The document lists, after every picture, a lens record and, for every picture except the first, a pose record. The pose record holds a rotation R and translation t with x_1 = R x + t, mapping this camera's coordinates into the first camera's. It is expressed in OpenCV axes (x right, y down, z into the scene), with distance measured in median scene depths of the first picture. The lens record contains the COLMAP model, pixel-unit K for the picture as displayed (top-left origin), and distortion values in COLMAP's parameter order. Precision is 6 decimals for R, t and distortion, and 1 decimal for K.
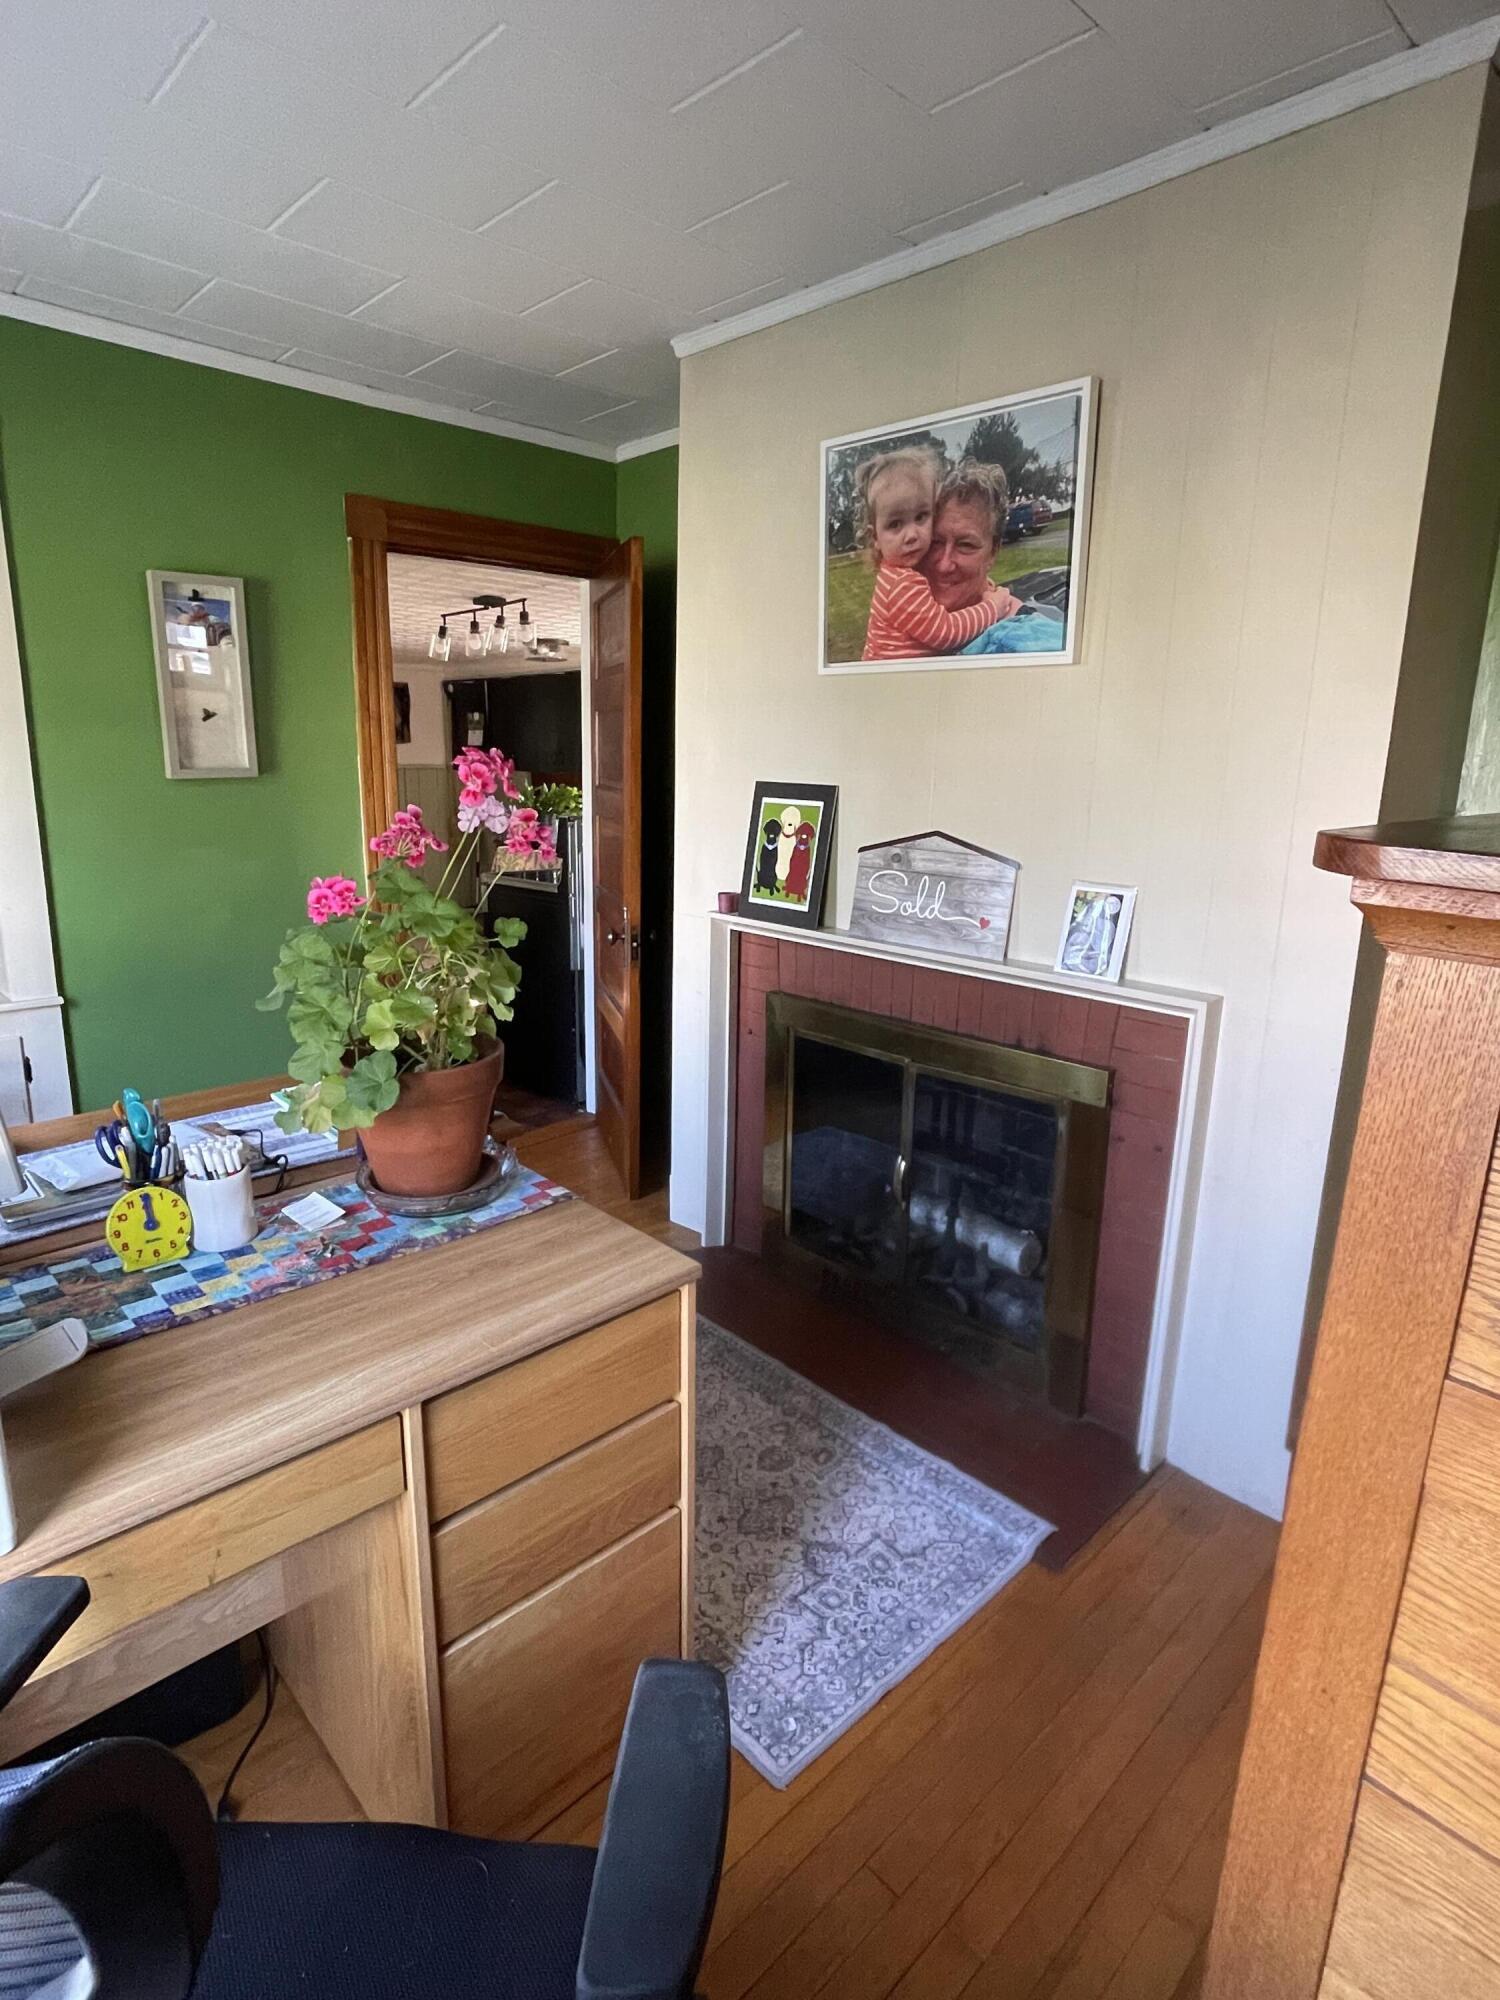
lens RADIAL K [[1044.6, 0, 743.2], [0, 1044.6, 988.3], [0, 0, 1]] dist [-0.017498, -0.001024]
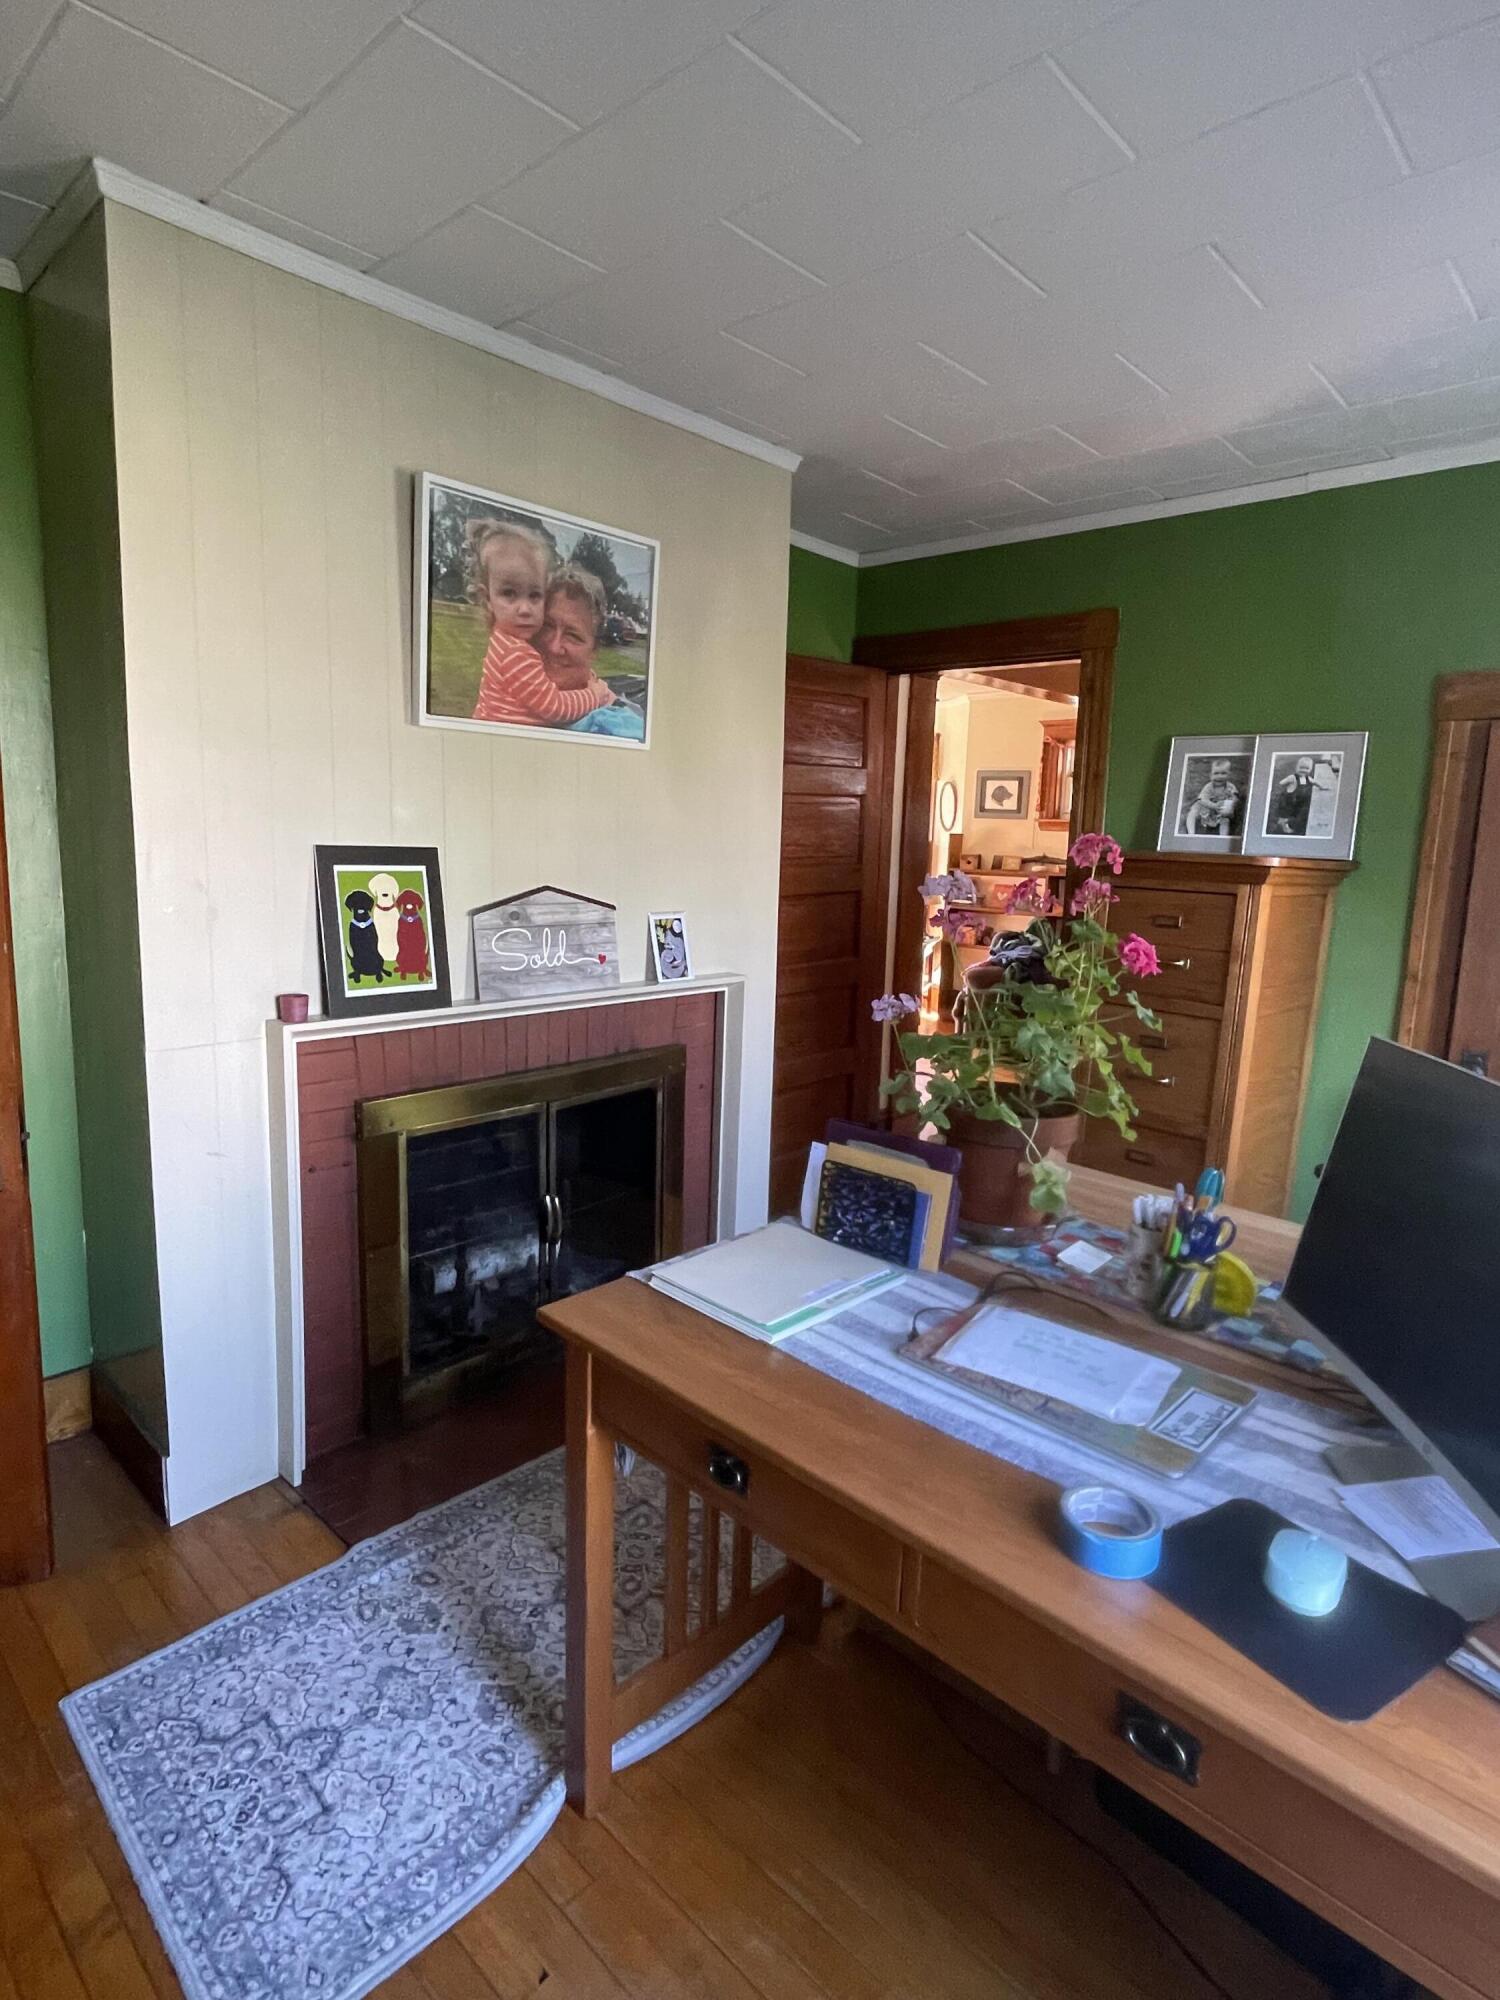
lens RADIAL K [[1044.6, 0, 743.2], [0, 1044.6, 988.3], [0, 0, 1]] dist [-0.017498, -0.001024]
pose [[-0.029604, -0.174432, 0.984224, -0.927826], [0.181586, 0.967333, 0.176901, -0.207129], [-0.982929, 0.183958, 0.003038, 0.832973]]
